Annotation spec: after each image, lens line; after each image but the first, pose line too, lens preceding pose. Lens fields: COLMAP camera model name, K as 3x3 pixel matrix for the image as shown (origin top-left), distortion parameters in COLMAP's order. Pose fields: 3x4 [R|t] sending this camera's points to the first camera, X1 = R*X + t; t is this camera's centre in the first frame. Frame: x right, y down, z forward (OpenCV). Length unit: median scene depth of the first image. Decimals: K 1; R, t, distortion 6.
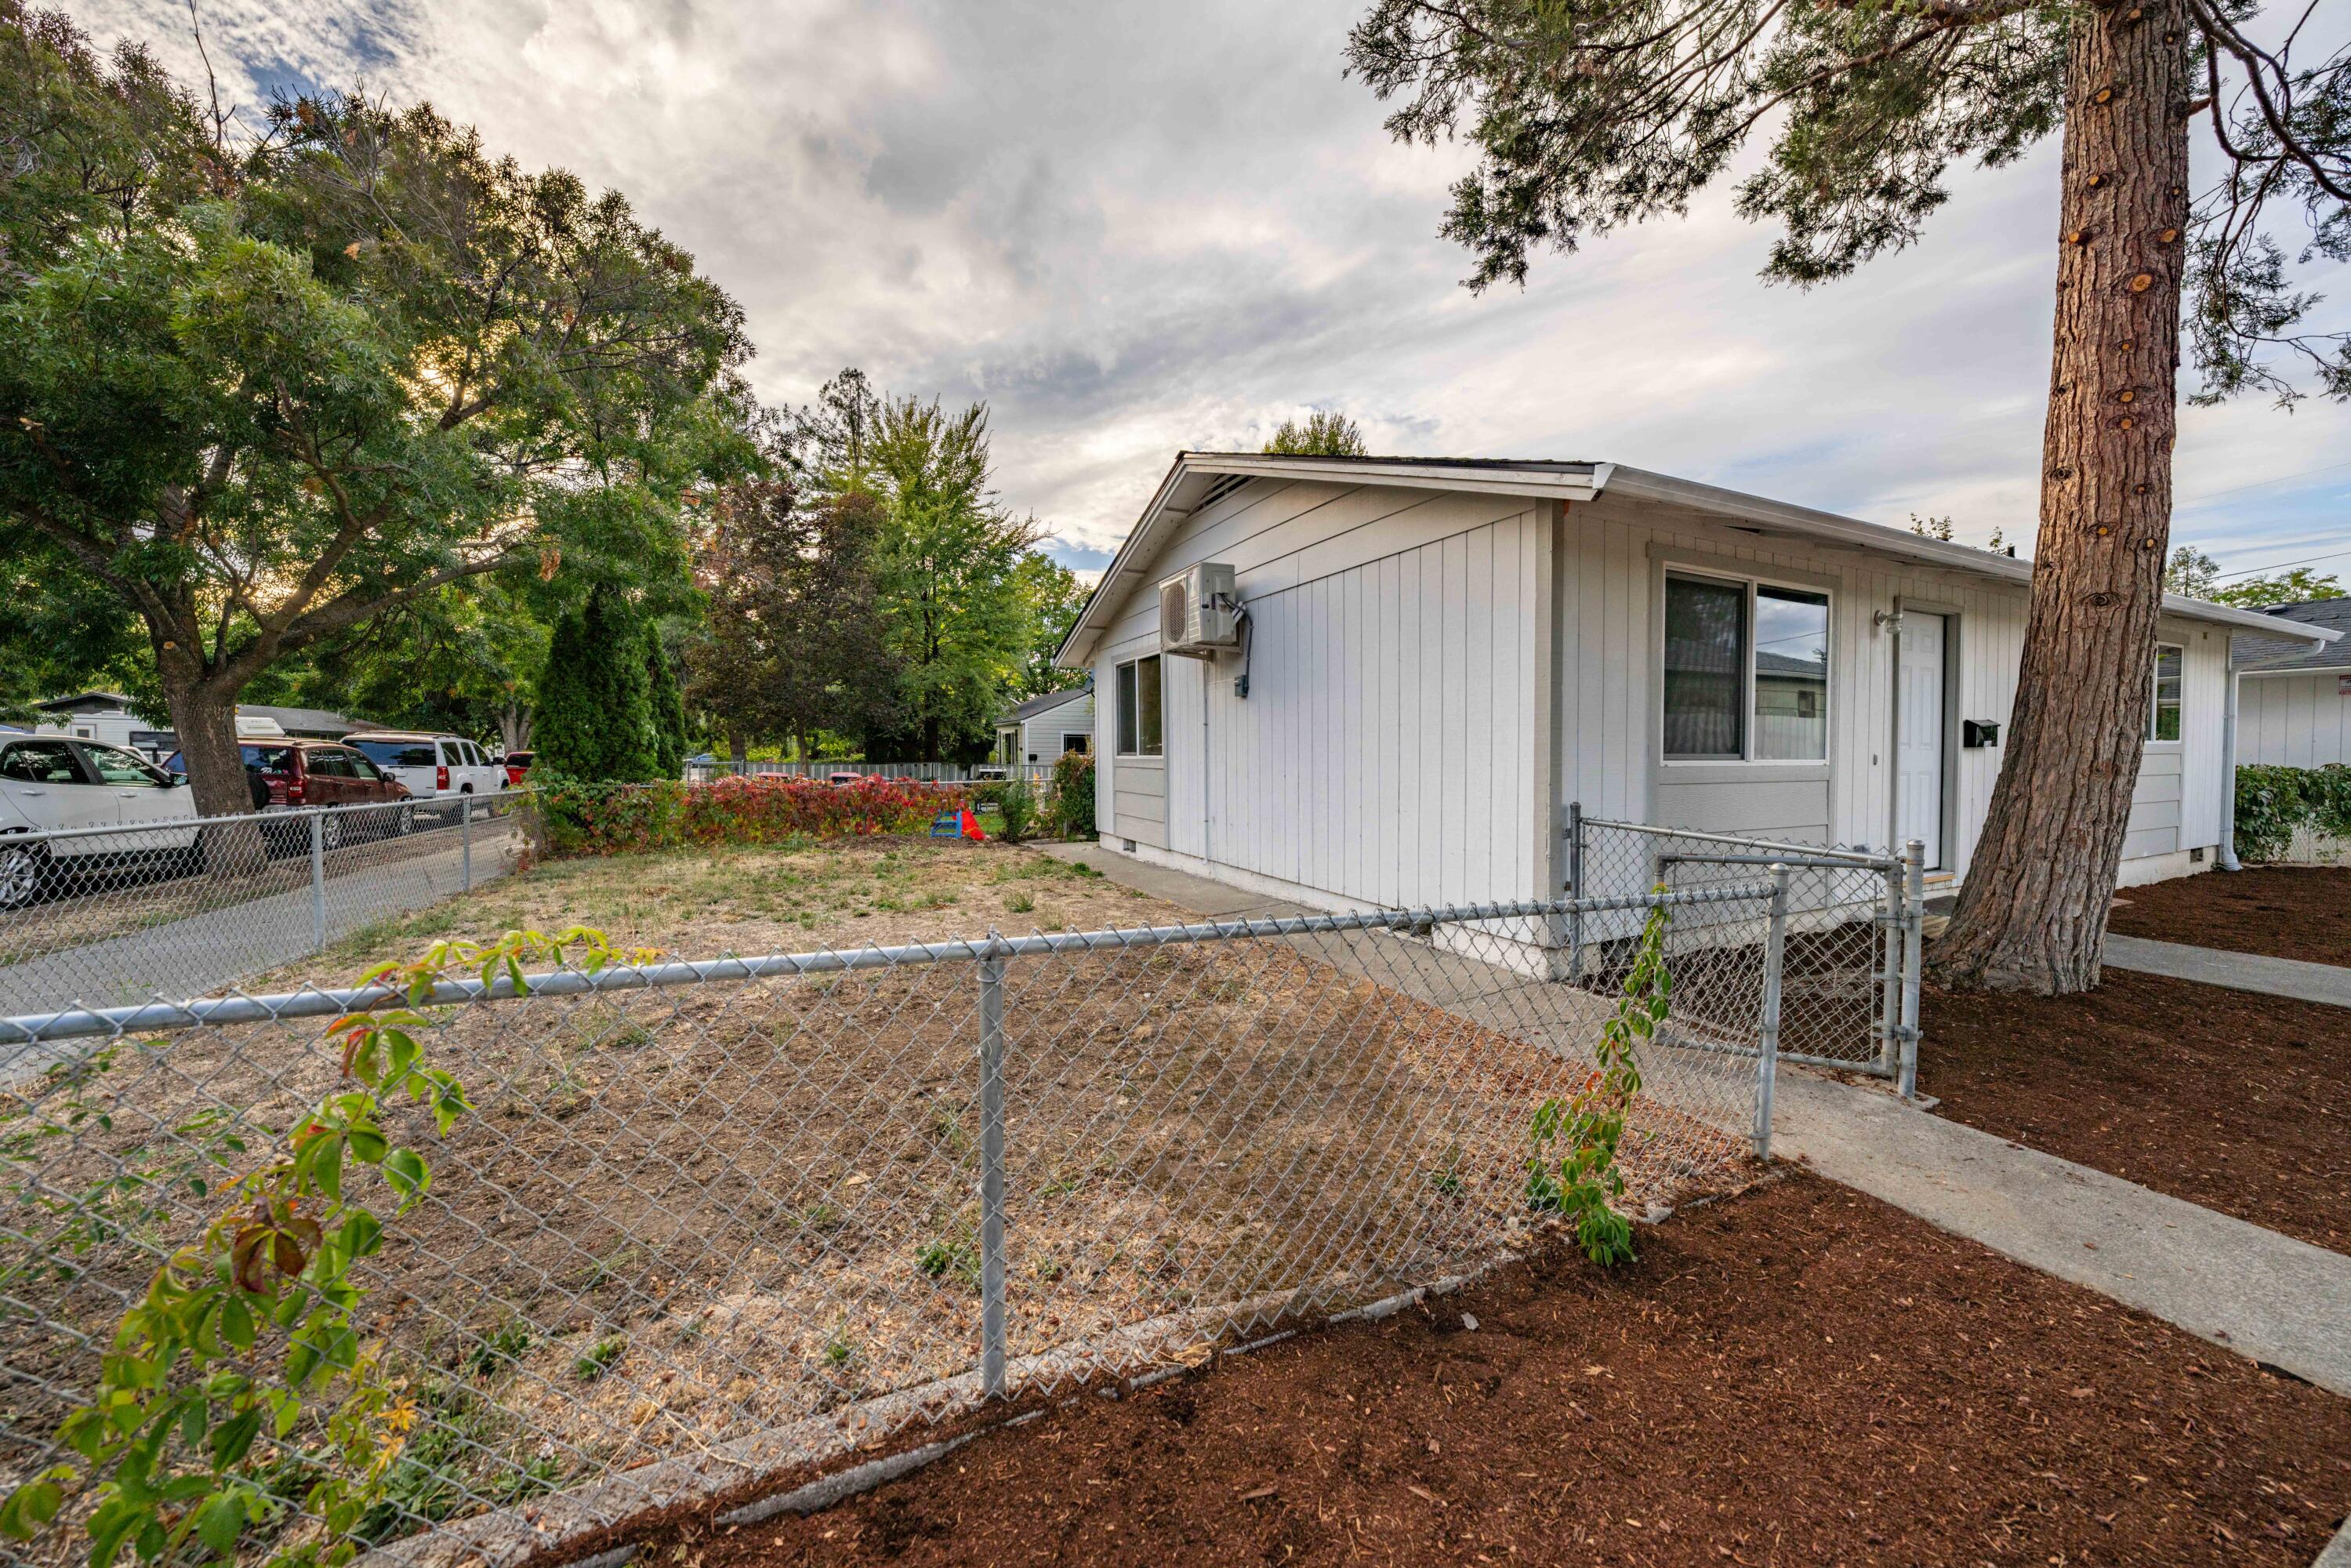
lens RADIAL K [[815.4, 0, 1200.4], [0, 815.4, 774.3], [0, 0, 1]] dist [-0.027151, 0.006337]
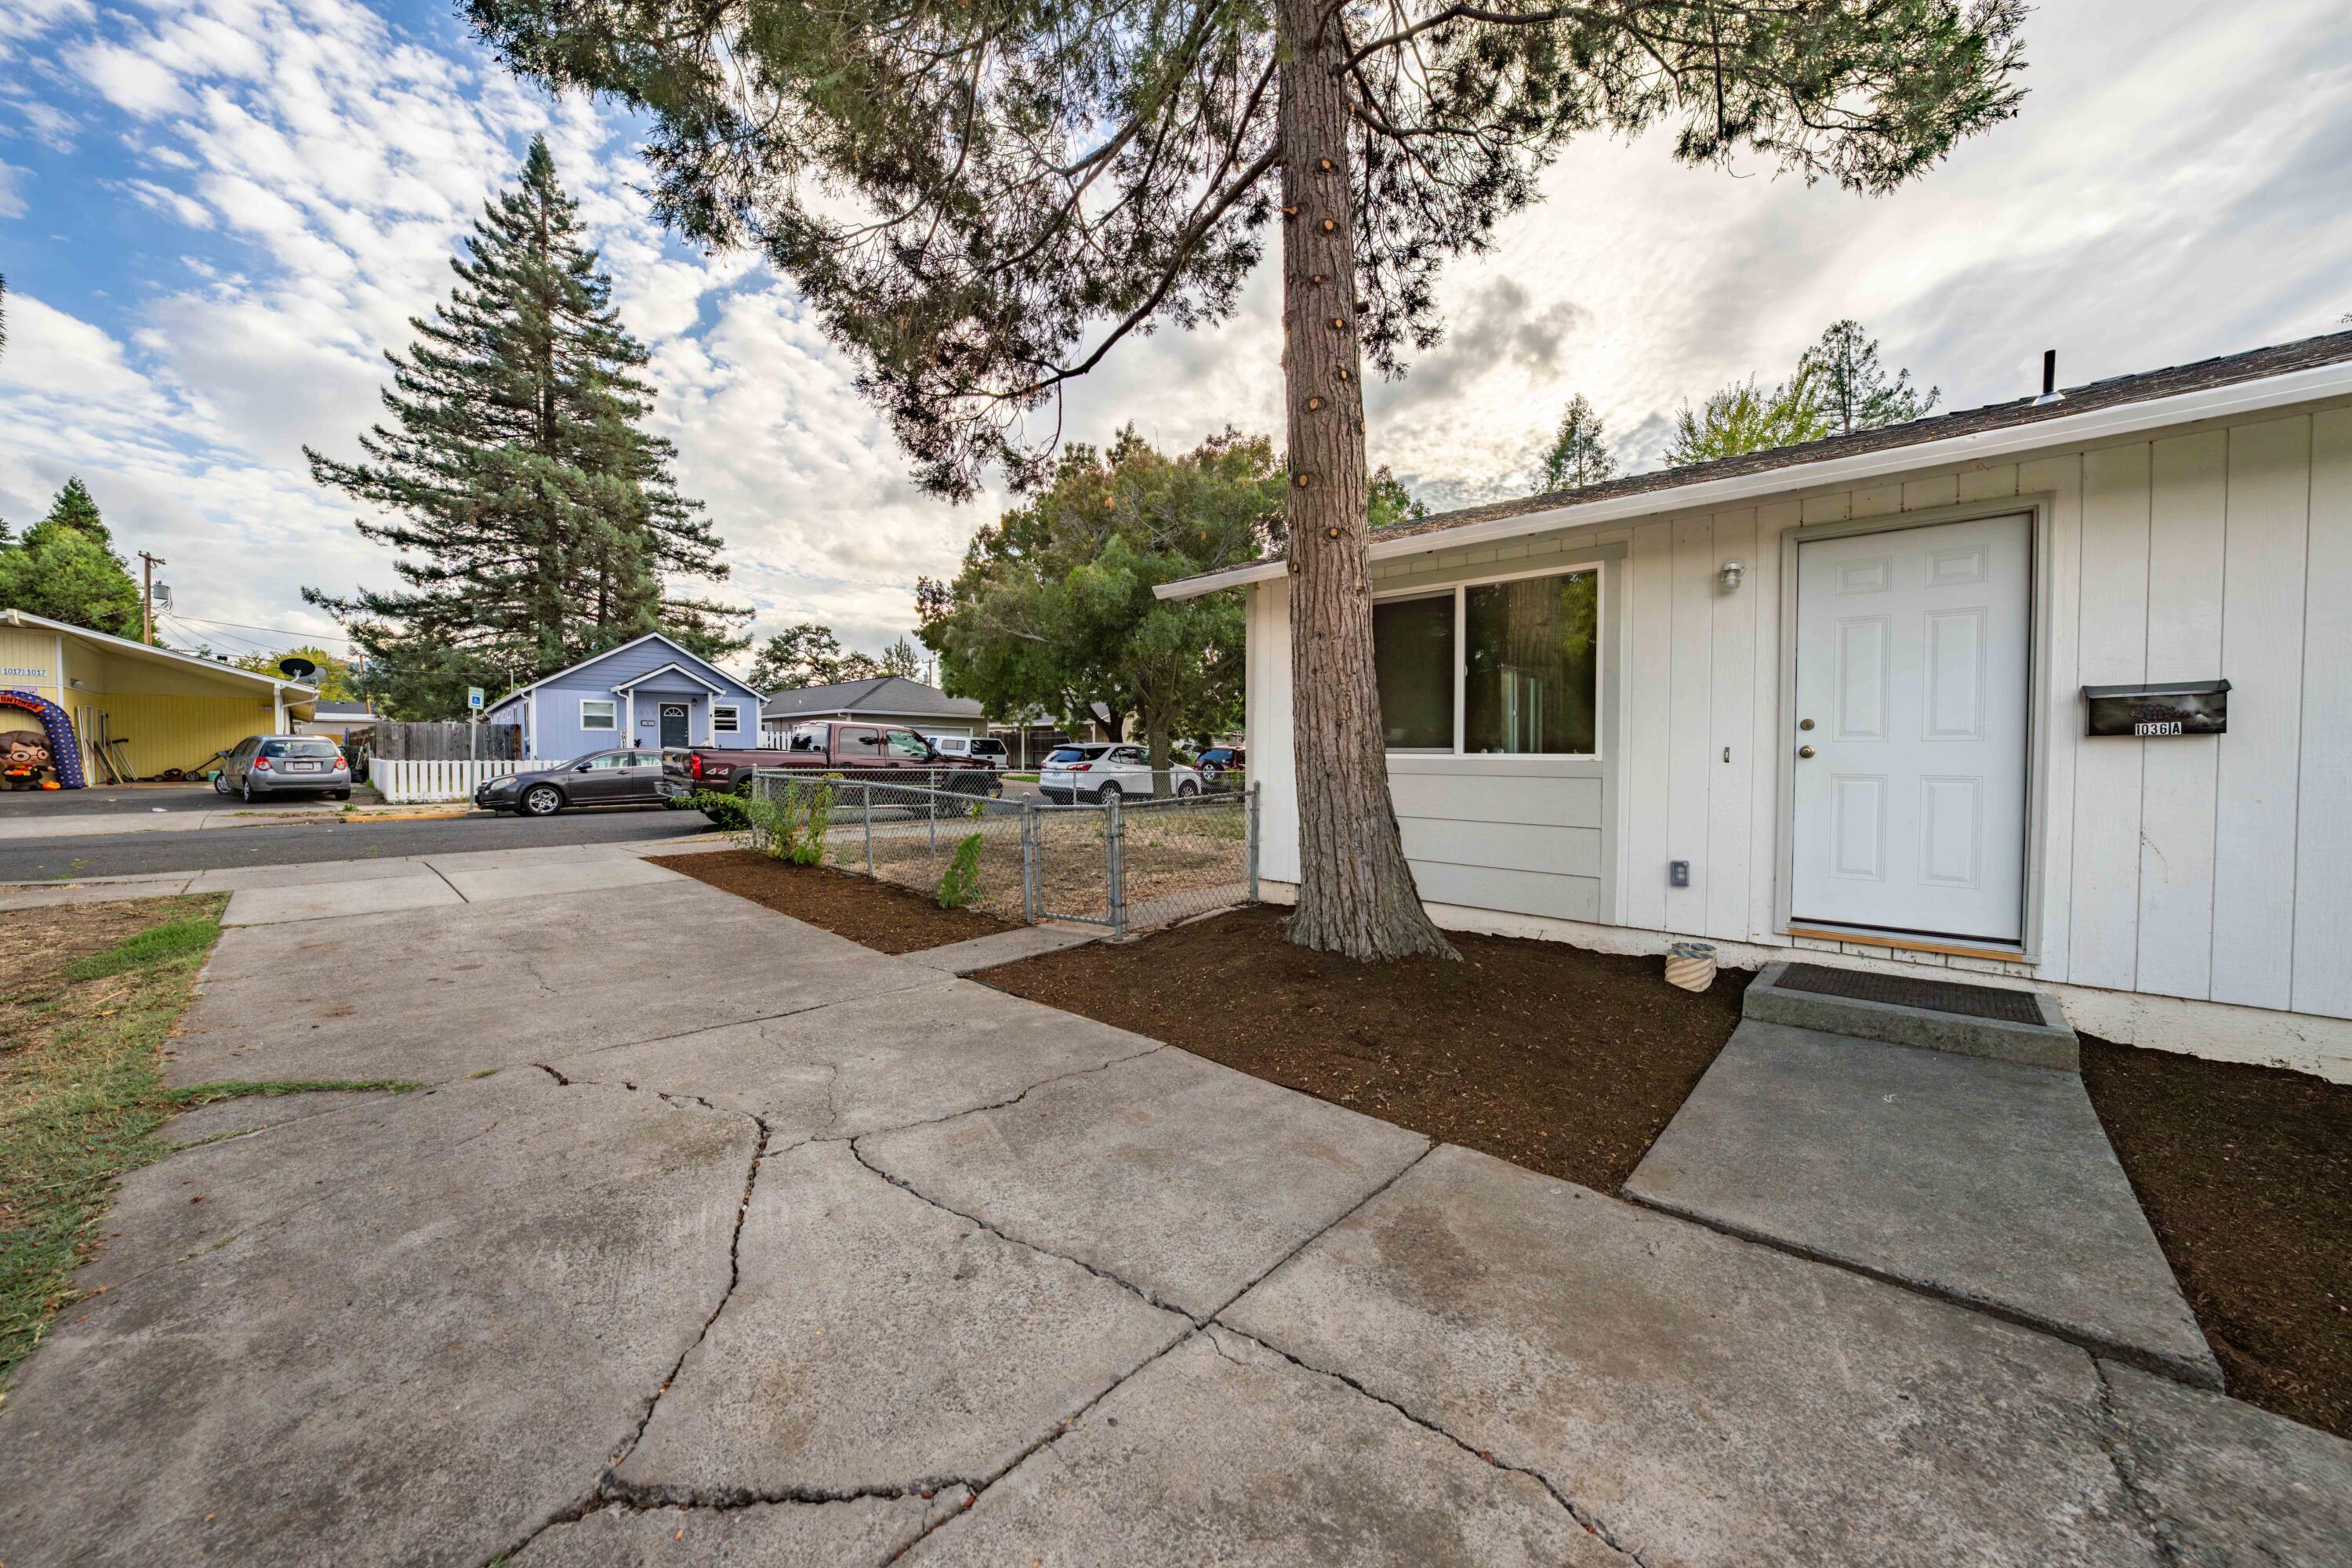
lens RADIAL K [[815.7, 0, 1200.9], [0, 815.7, 774.3], [0, 0, 1]] dist [-0.027151, 0.006337]
pose [[0.377903, 0.024441, -0.925522, 0.968503], [-0.025020, 0.999556, 0.016180, -0.000868], [0.925507, 0.017042, 0.378347, 0.165675]]
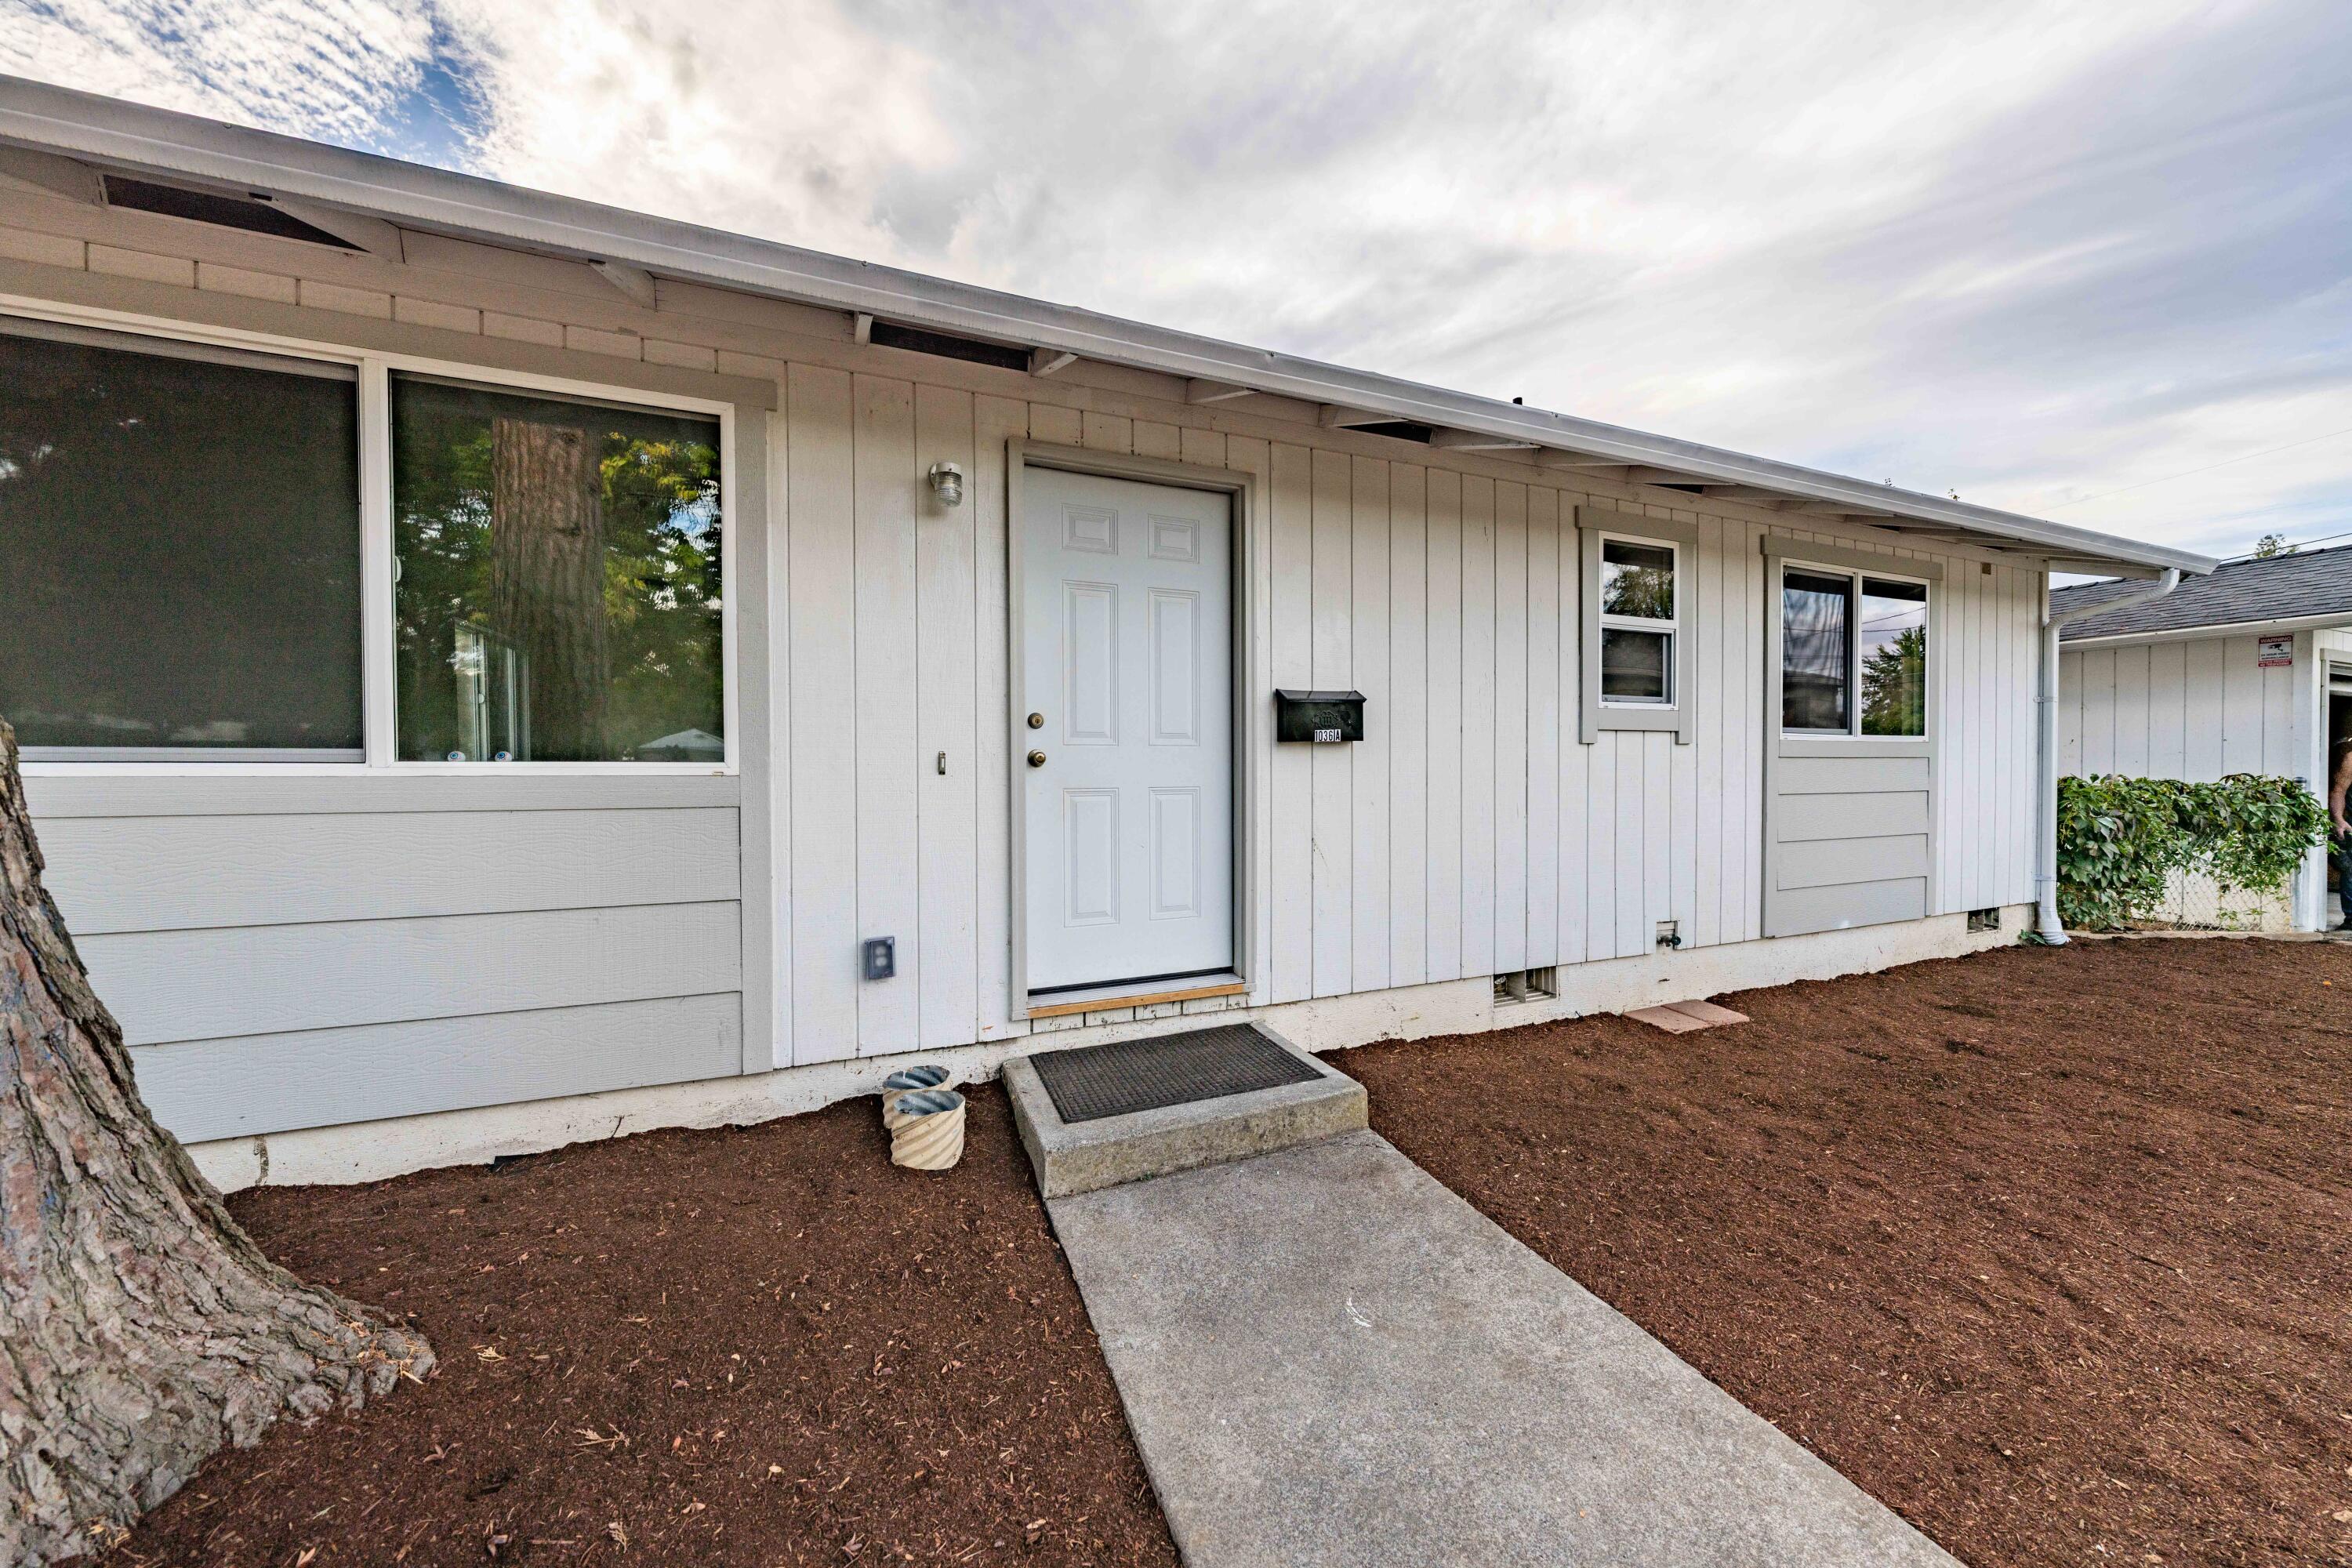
lens RADIAL K [[815.7, 0, 1200.9], [0, 815.7, 774.3], [0, 0, 1]] dist [-0.027151, 0.006337]
pose [[0.997708, 0.001768, -0.067643, 0.735094], [-0.002459, 0.999946, -0.010132, -0.005460], [0.067622, 0.010275, 0.997658, 0.354182]]
